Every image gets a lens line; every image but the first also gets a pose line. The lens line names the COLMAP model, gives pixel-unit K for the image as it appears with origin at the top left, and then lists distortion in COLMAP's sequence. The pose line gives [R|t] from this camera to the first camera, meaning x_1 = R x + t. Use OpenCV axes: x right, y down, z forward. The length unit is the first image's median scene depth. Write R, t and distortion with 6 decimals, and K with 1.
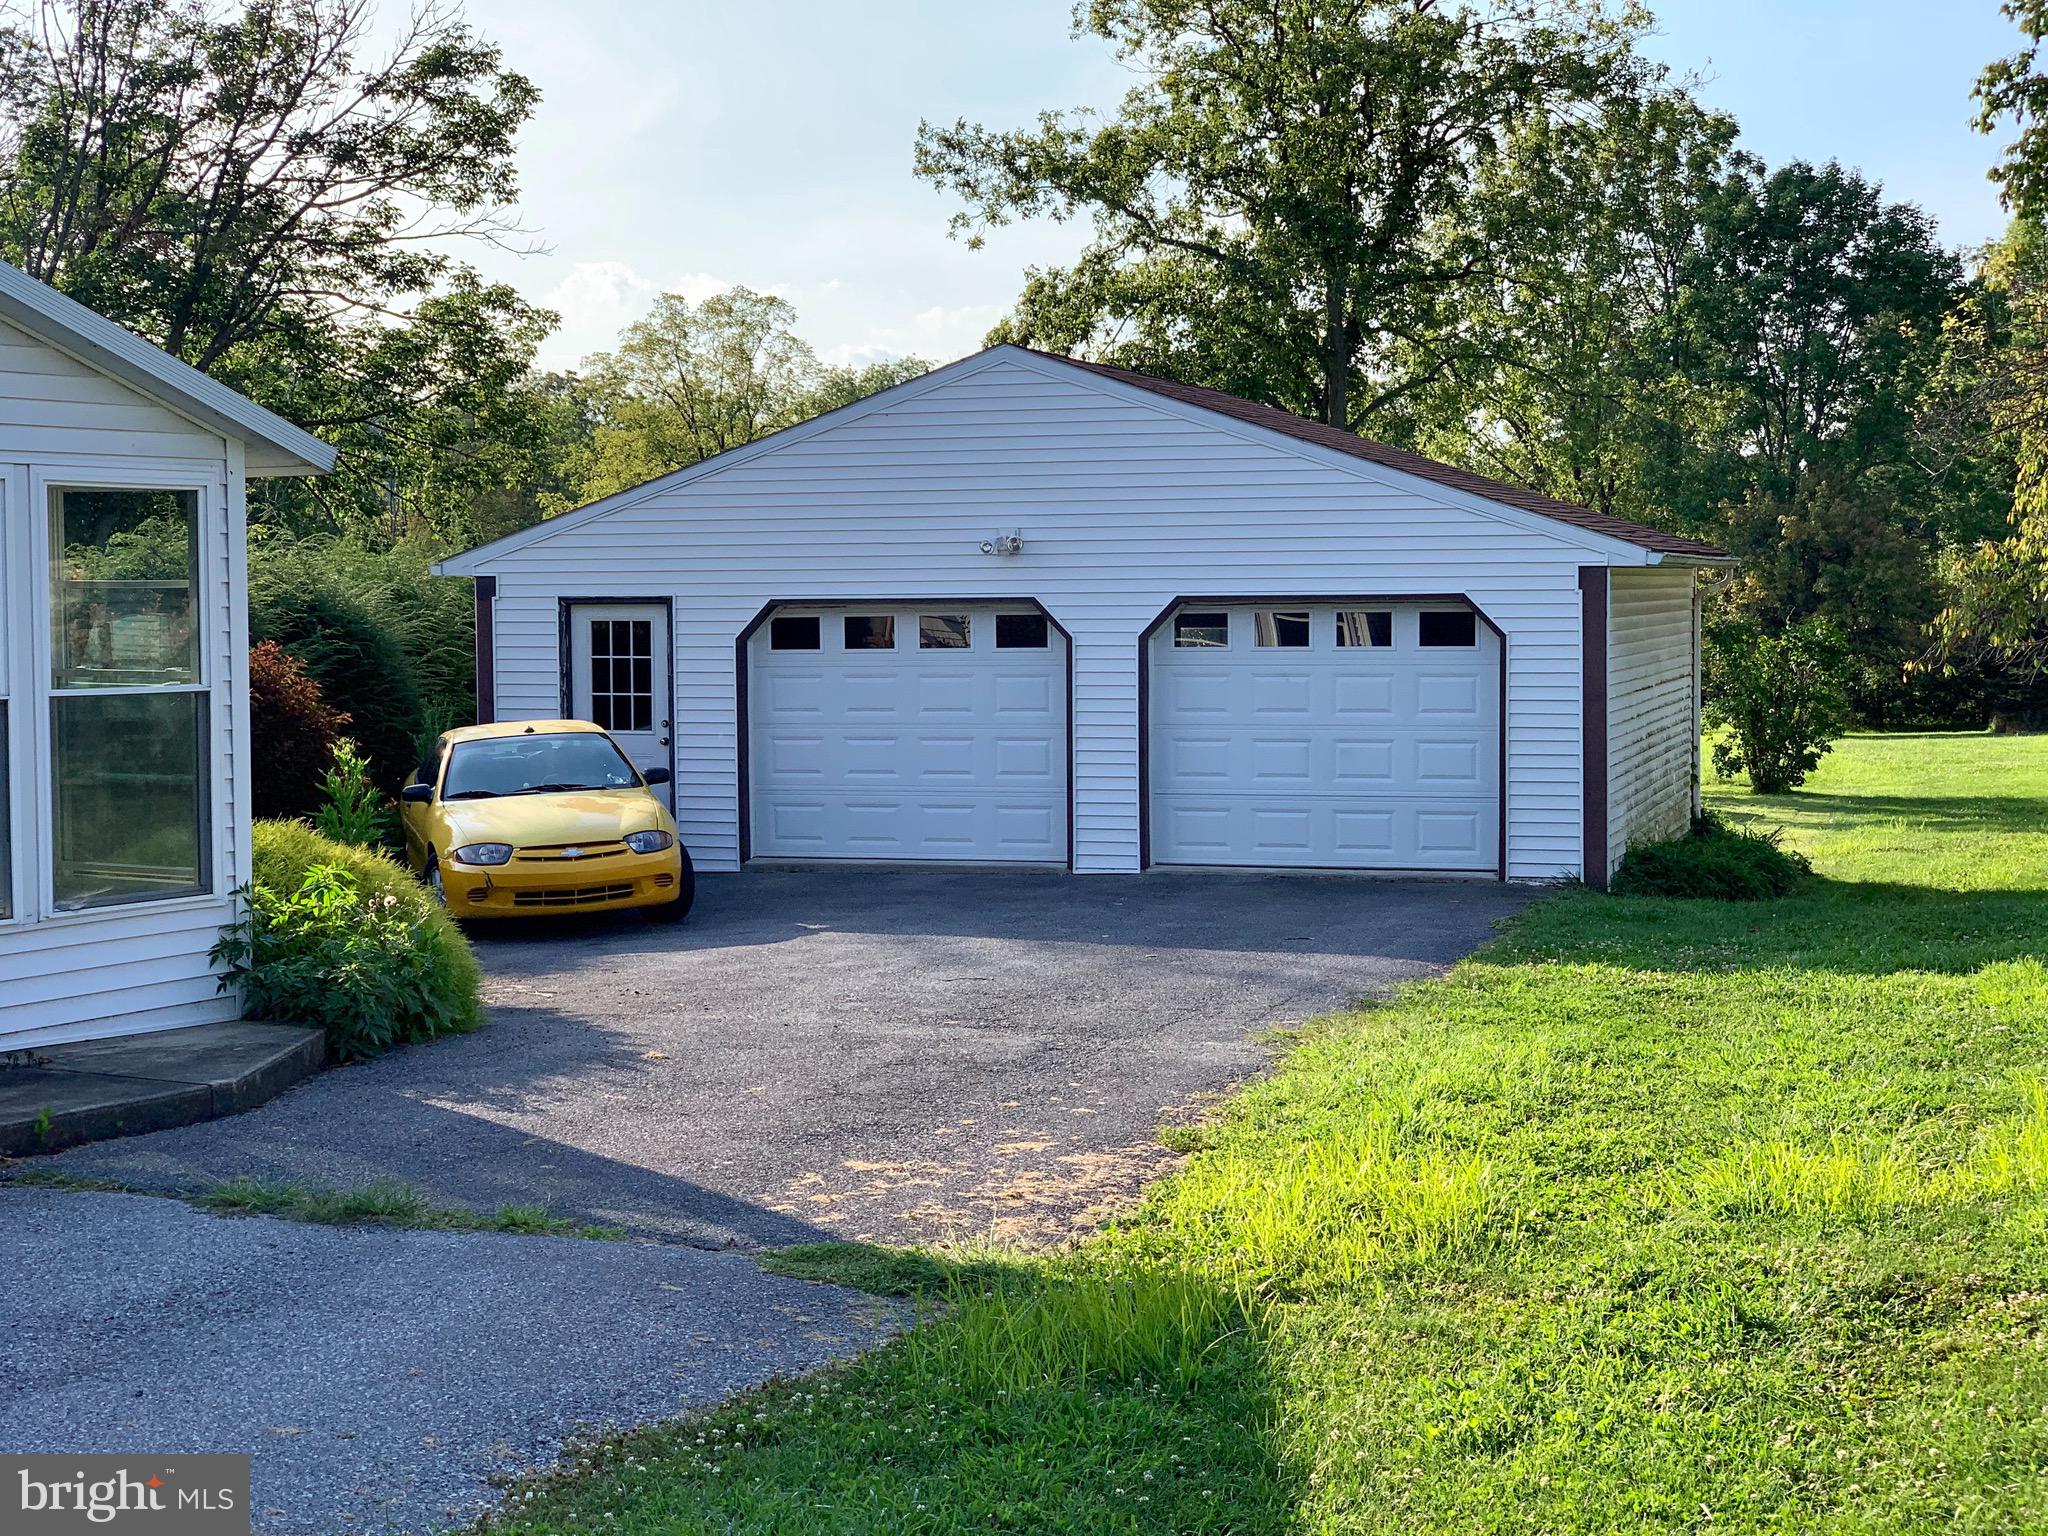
lens RADIAL K [[3106.8, 0, 1024.2], [0, 3106.8, 768.9], [0, 0, 1]] dist [0.007602, 0.000000]
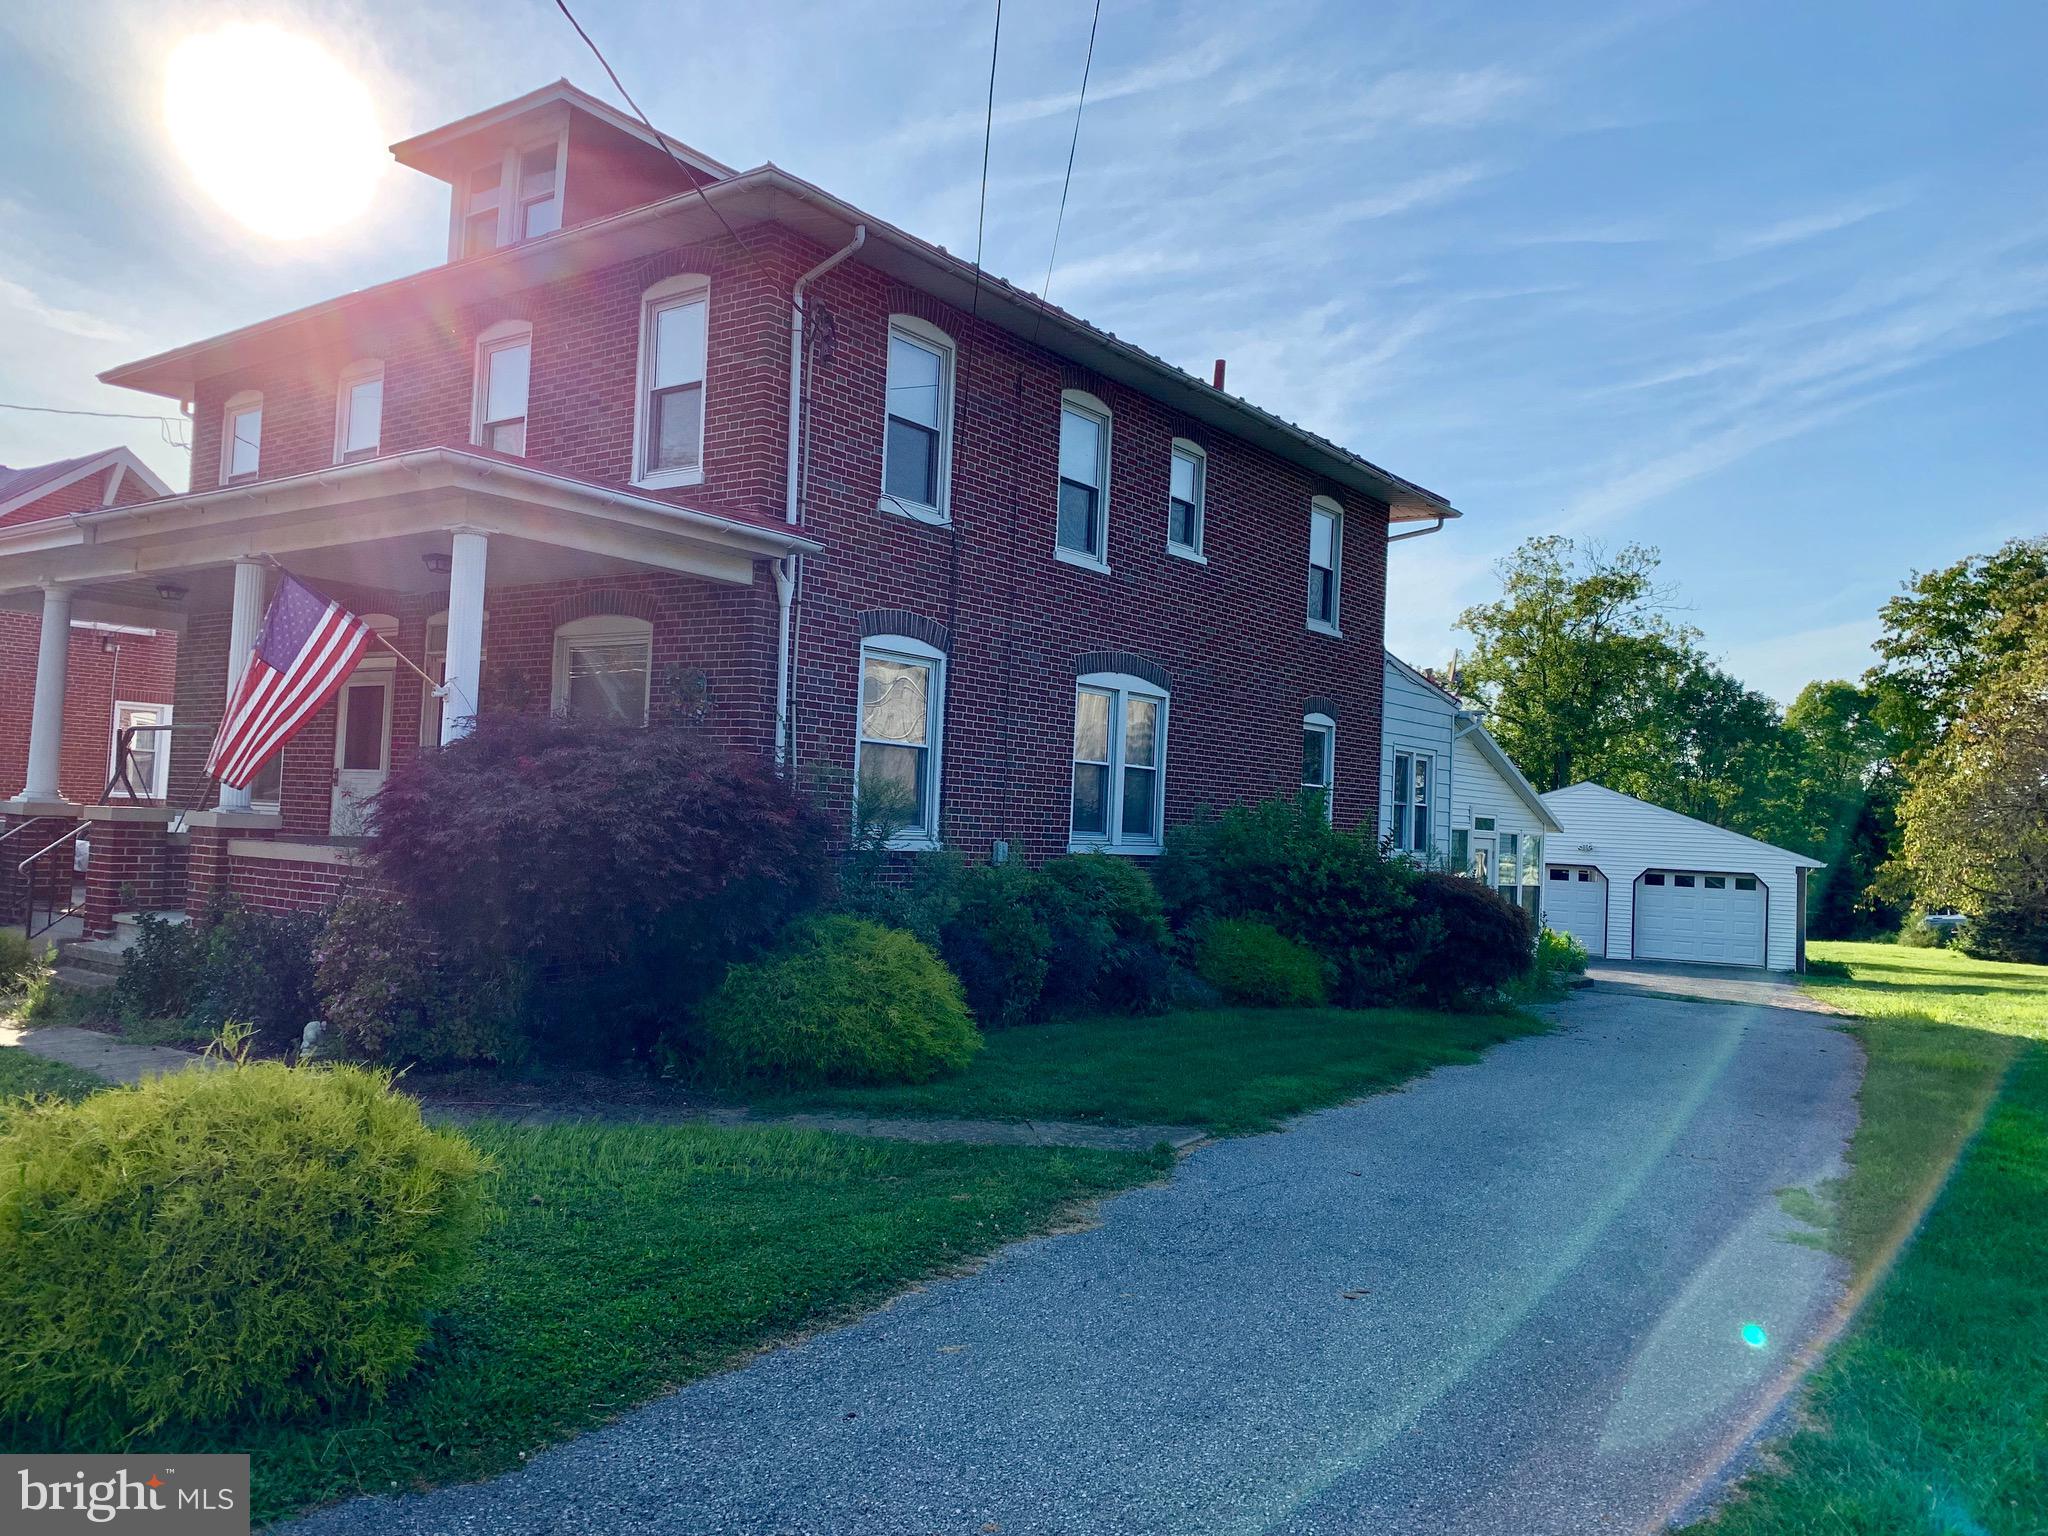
lens RADIAL K [[1569.5, 0, 1023.4], [0, 1569.5, 760.8], [0, 0, 1]] dist [0.010630, -0.032653]
pose [[0.991504, 0.050887, -0.119713, -0.371956], [-0.062802, 0.993207, -0.097961, 0.028399], [0.113915, 0.104647, 0.987964, -0.580223]]
